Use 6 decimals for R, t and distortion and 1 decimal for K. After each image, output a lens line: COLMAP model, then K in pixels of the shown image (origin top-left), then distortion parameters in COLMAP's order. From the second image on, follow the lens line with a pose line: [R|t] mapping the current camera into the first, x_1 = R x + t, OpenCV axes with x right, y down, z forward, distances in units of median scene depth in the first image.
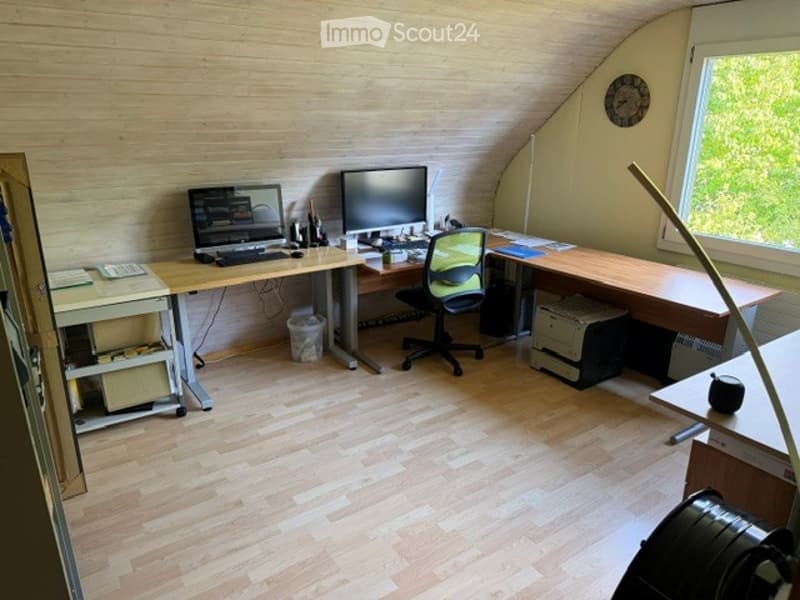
lens RADIAL K [[569.4, 0, 400.0], [0, 569.4, 300.0], [0, 0, 1]] dist [0.182002, -0.269576]
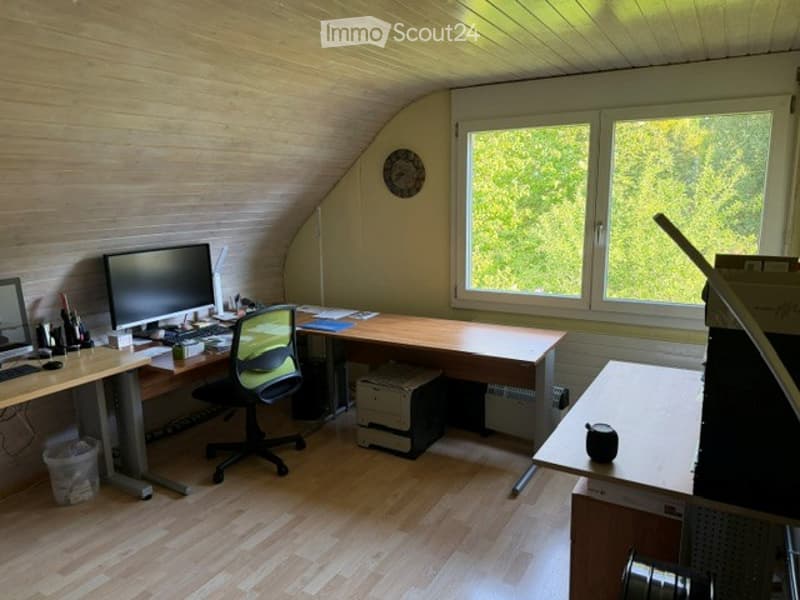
lens RADIAL K [[560.8, 0, 400.0], [0, 560.8, 300.0], [0, 0, 1]] dist [0.045996, -0.048647]
pose [[0.901461, -0.104259, 0.420116, -0.068976], [0.155891, 0.983629, -0.090398, -0.023248], [-0.403814, 0.146982, 0.902957, 0.115326]]
